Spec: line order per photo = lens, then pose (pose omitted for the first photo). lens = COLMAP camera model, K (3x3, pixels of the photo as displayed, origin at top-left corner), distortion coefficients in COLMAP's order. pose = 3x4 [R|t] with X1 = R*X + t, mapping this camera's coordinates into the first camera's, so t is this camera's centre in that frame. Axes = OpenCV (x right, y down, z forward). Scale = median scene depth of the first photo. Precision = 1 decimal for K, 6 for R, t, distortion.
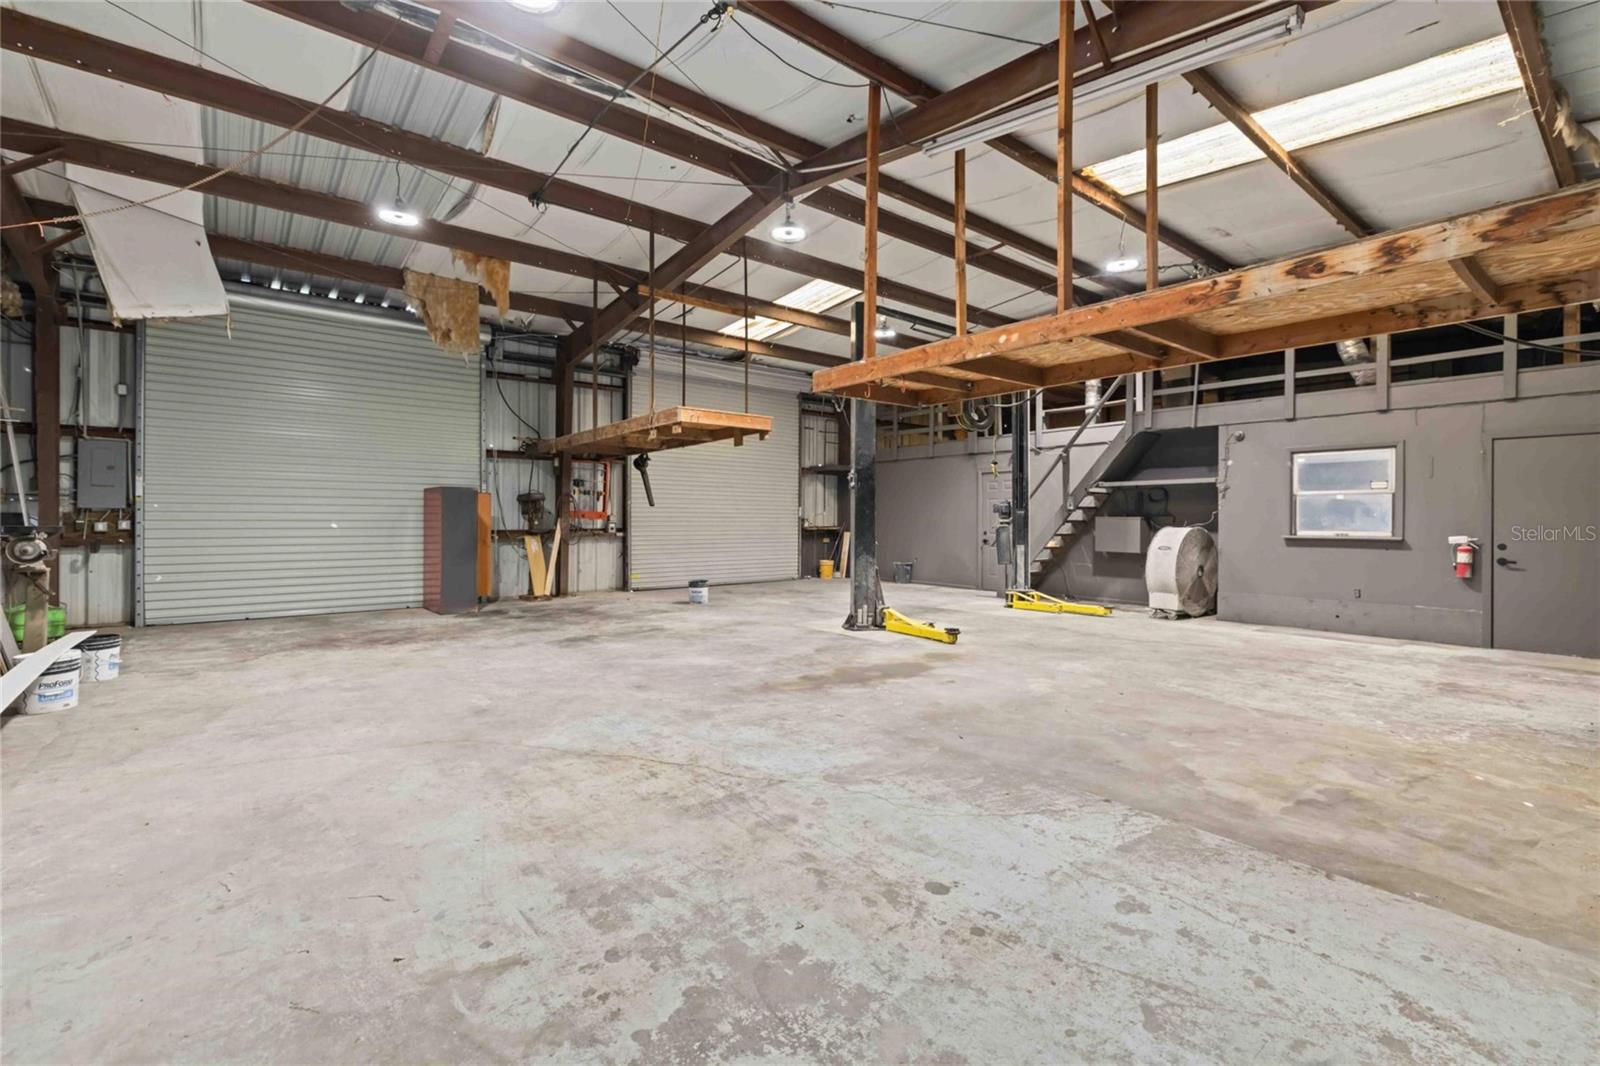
lens RADIAL K [[699.2, 0, 801.4], [0, 699.2, 517.0], [0, 0, 1]] dist [0.001124, 0.001077]
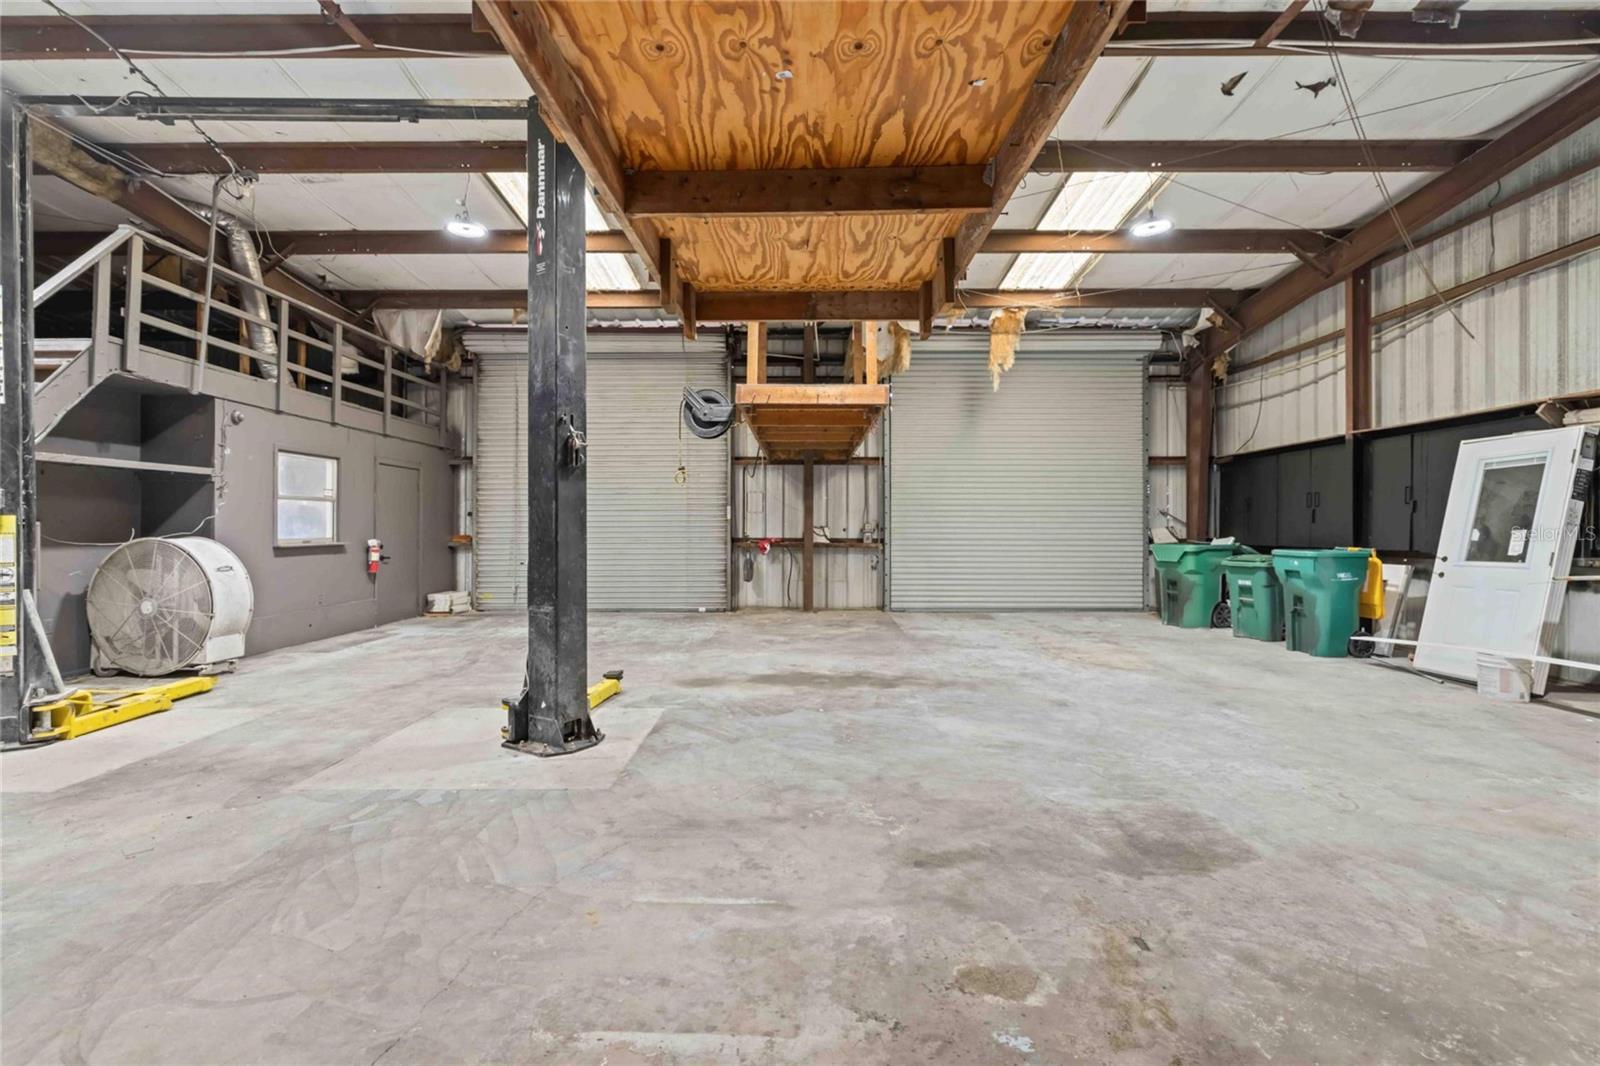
lens RADIAL K [[699.2, 0, 800.4], [0, 699.2, 526.9], [0, 0, 1]] dist [0.001124, 0.001077]
pose [[-0.773441, -0.003981, 0.633856, -0.334426], [-0.005514, 0.999985, -0.000447, 0.001274], [-0.633844, -0.003841, -0.773451, 1.166599]]
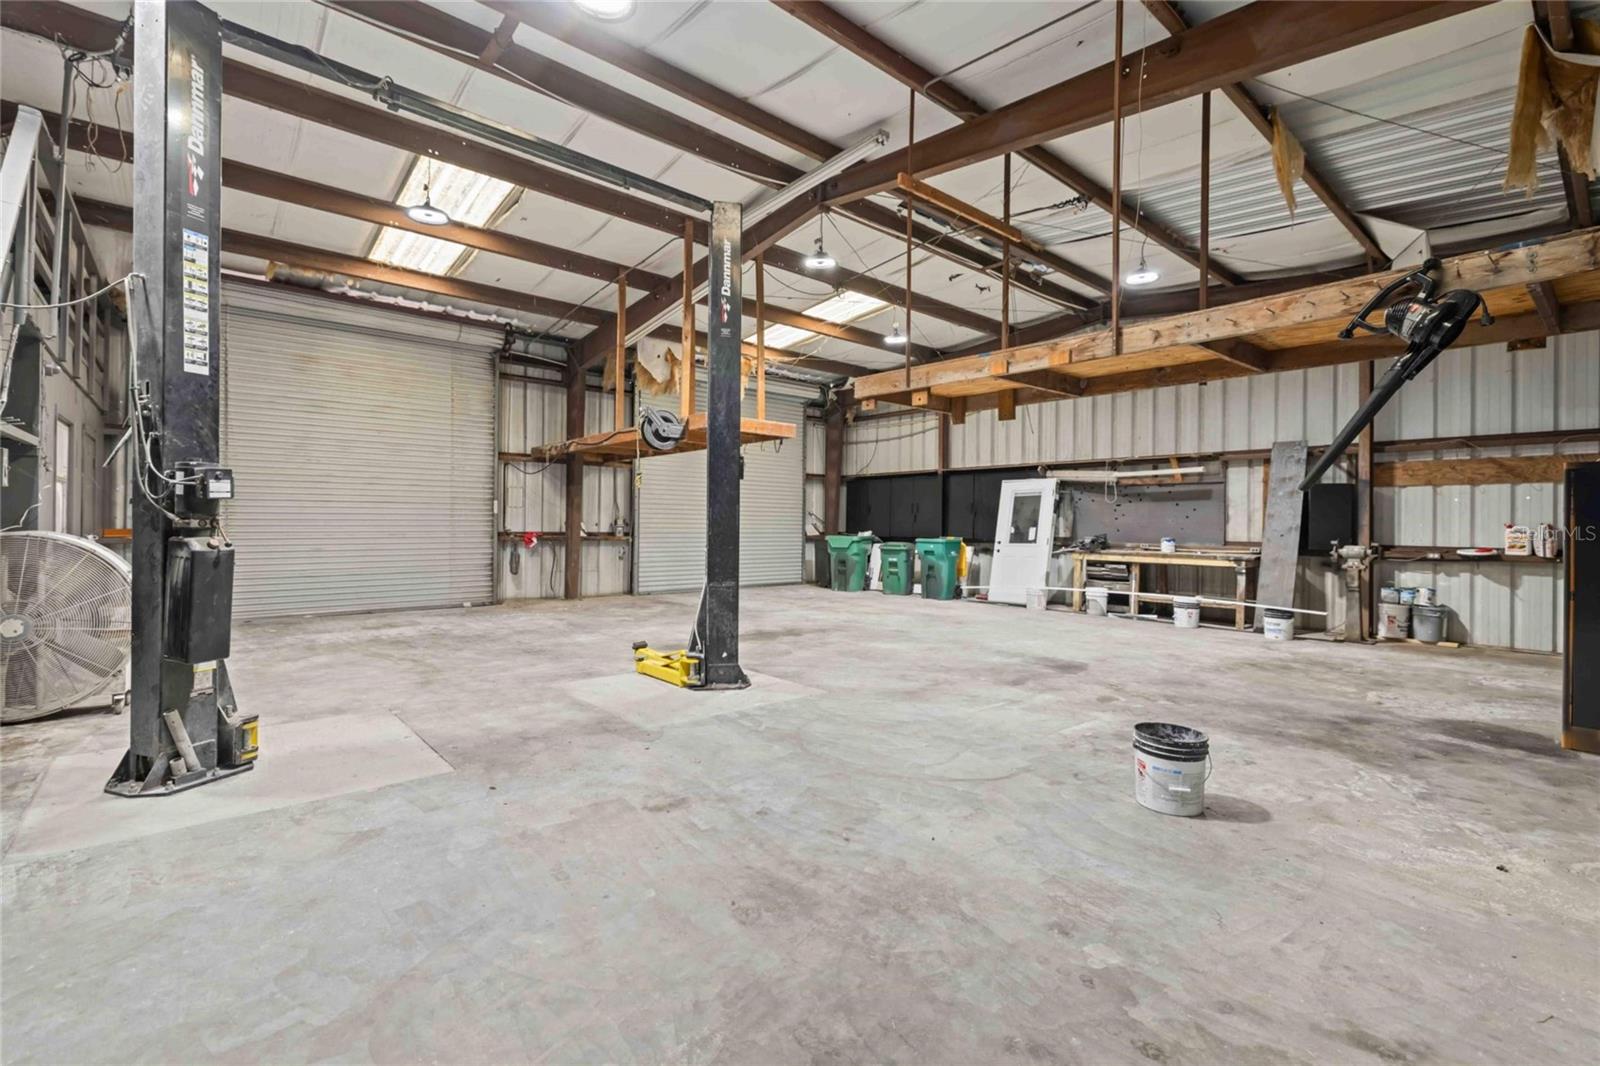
lens RADIAL K [[699.2, 0, 788.5], [0, 699.2, 520.4], [0, 0, 1]] dist [0.001124, 0.001077]
pose [[-0.999735, -0.013585, -0.018593, 0.032561], [-0.013431, 0.999875, -0.008378, 0.003654], [0.018704, -0.008126, -0.999792, 1.531784]]
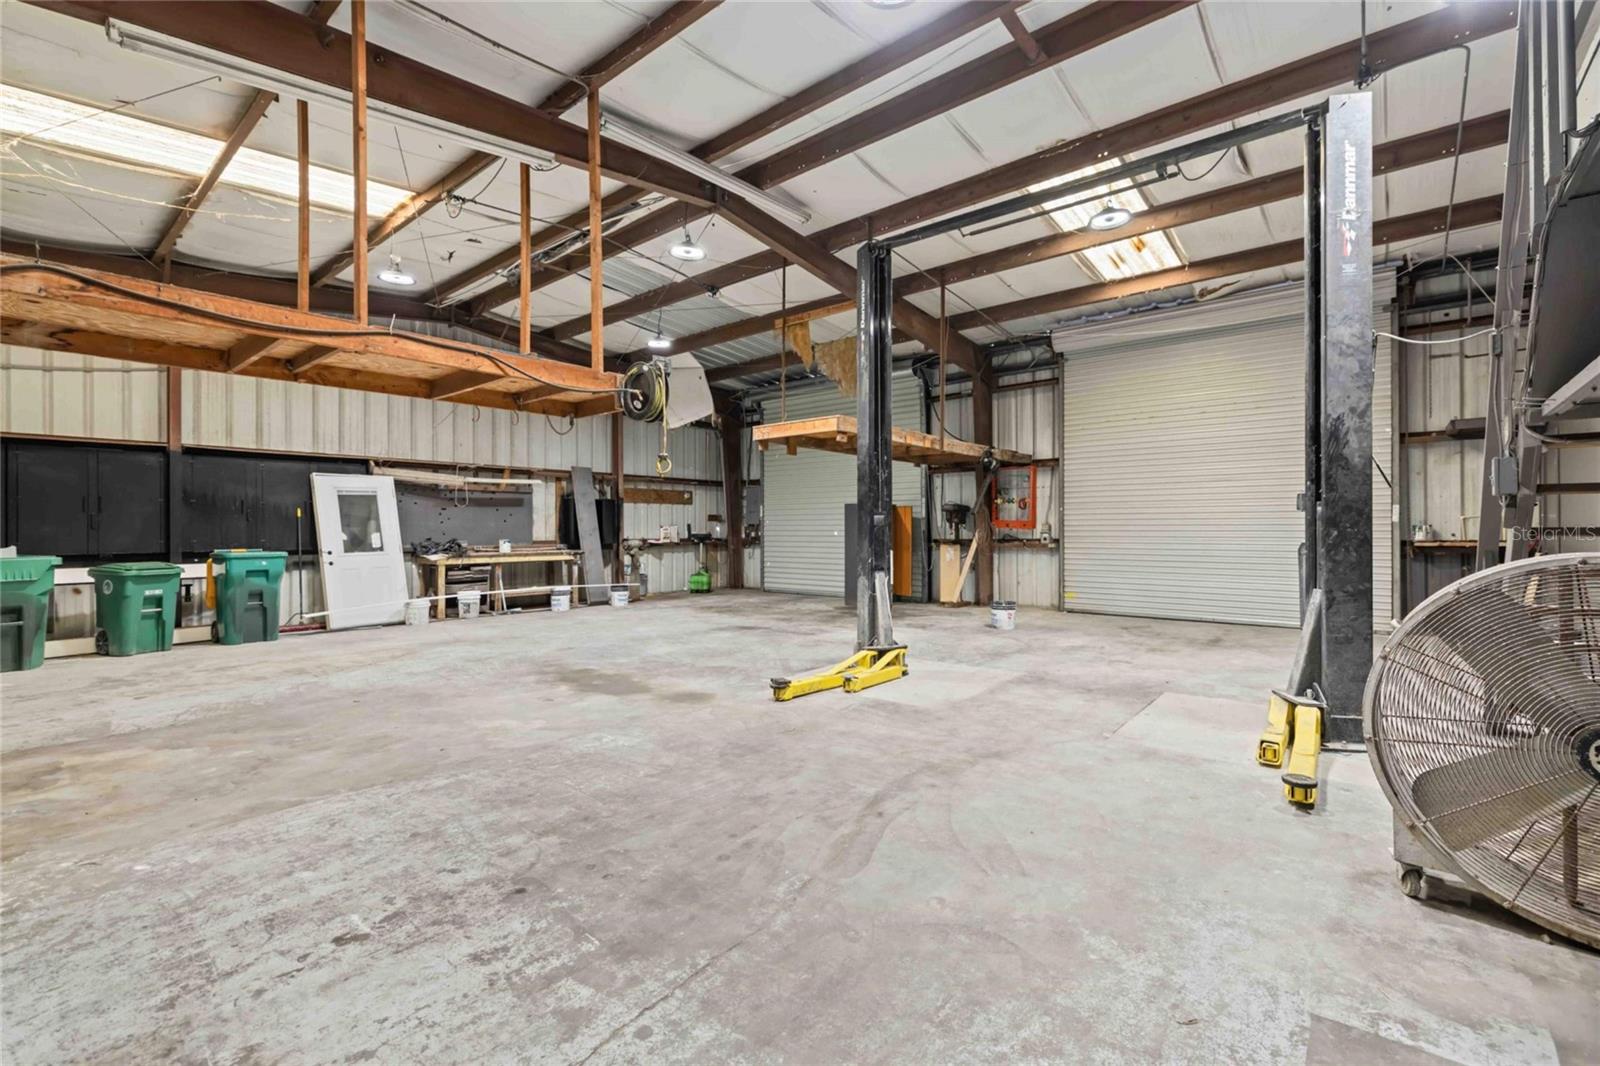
lens RADIAL K [[699.2, 0, 802.1], [0, 699.2, 528.4], [0, 0, 1]] dist [0.001124, 0.001077]
pose [[0.188579, -0.005103, -0.982045, 0.749121], [0.009990, 0.999945, -0.003278, 0.003747], [0.982007, -0.009192, 0.188620, 0.711542]]
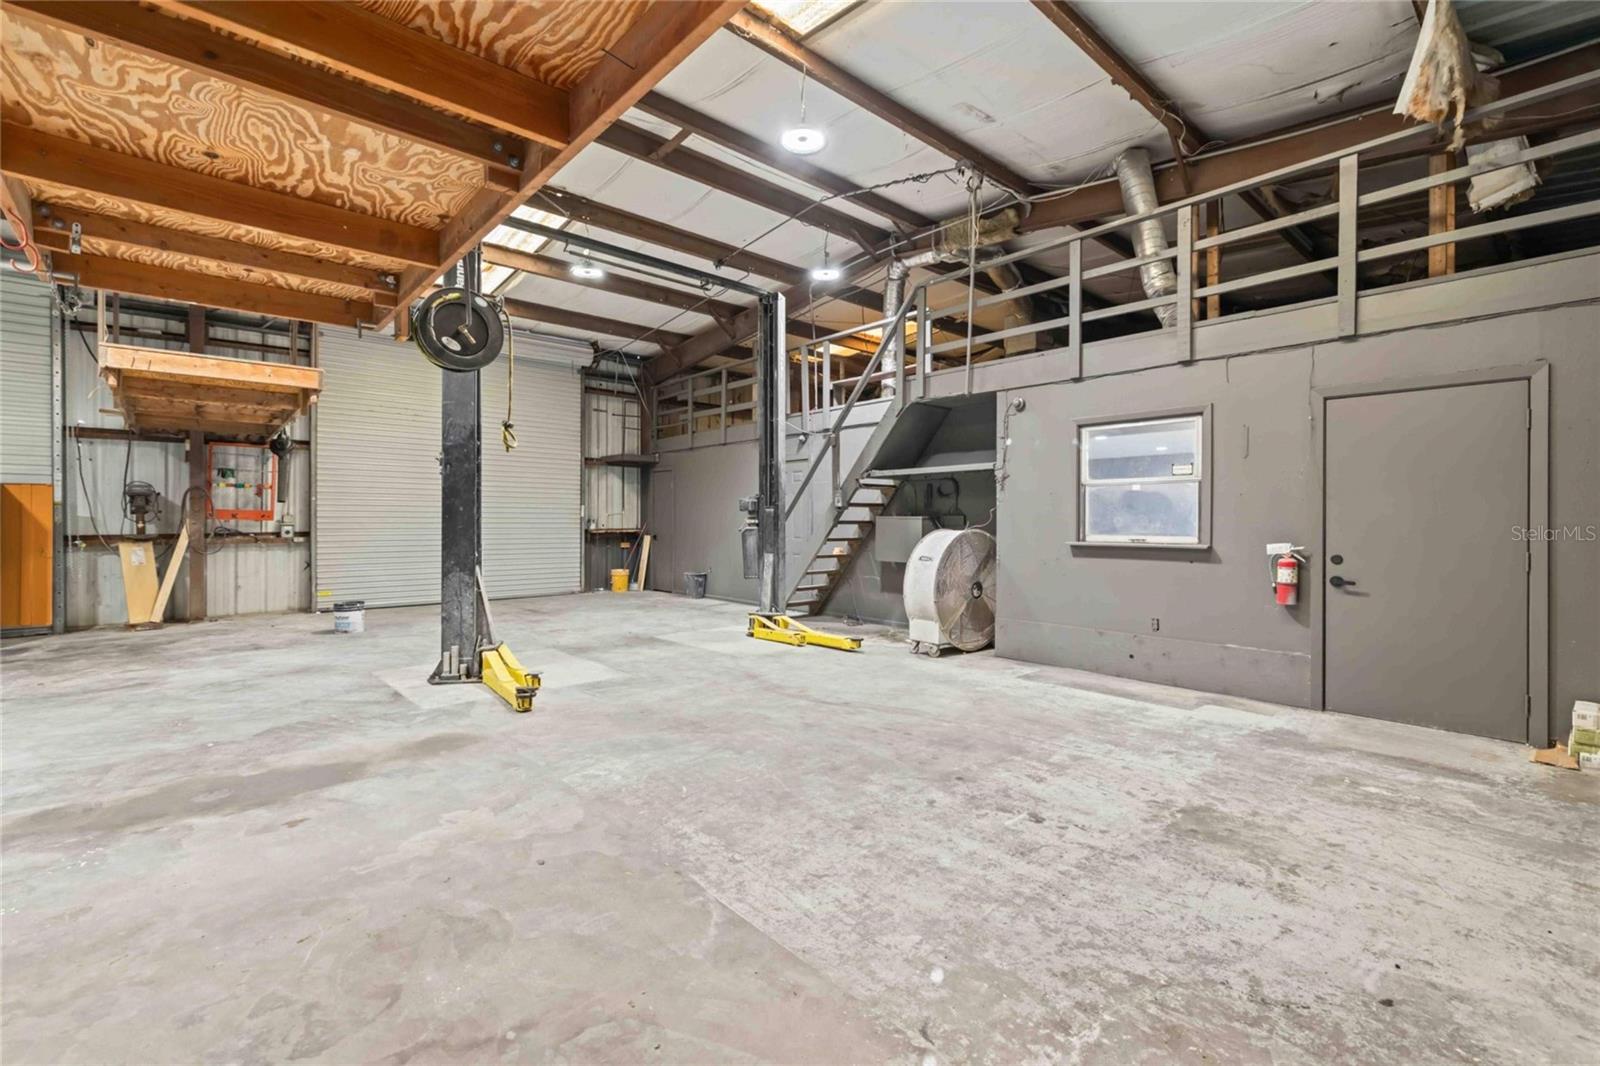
lens RADIAL K [[699.2, 0, 794.1], [0, 699.2, 518.7], [0, 0, 1]] dist [0.001124, 0.001077]
pose [[0.999056, -0.001405, 0.043413, 0.348935], [0.001352, 0.999998, 0.001243, 0.001694], [-0.043414, -0.001183, 0.999056, 0.273568]]
